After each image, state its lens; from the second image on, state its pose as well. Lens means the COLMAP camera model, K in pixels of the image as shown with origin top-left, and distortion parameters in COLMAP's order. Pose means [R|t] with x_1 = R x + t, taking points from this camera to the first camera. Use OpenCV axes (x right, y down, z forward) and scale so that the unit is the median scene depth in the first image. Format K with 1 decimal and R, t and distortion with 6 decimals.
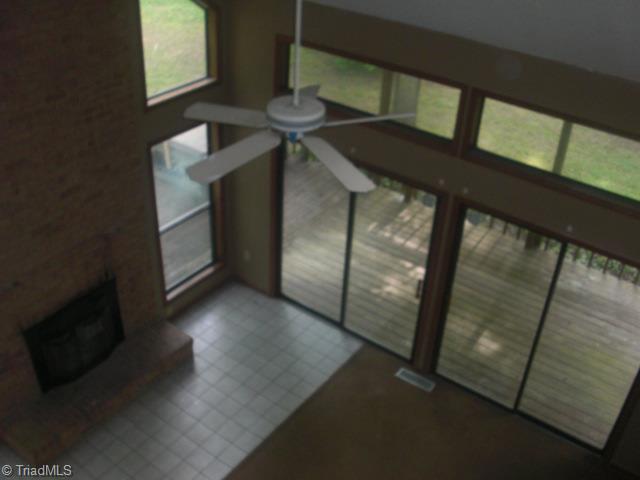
lens RADIAL K [[670.0, 0, 320.0], [0, 670.0, 240.0], [0, 0, 1]] dist [-0.202325, 0.173662]
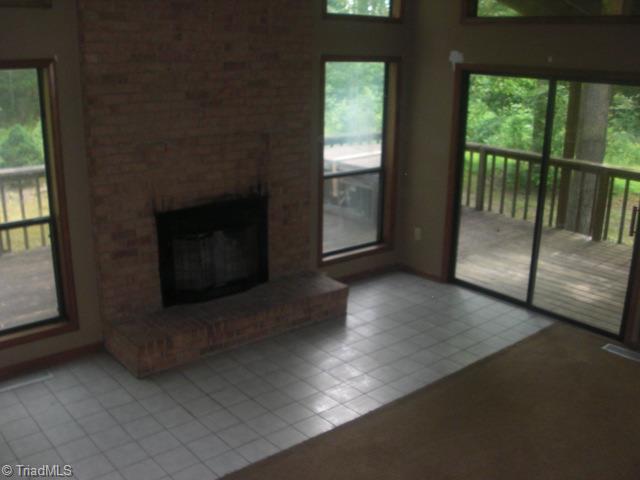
lens RADIAL K [[670.0, 0, 320.0], [0, 670.0, 240.0], [0, 0, 1]] dist [-0.202325, 0.173662]
pose [[0.970414, 0.038405, -0.238371, -0.026926], [-0.107973, 0.952077, -0.286166, 0.313381], [0.215958, 0.303437, 0.928056, 0.182537]]
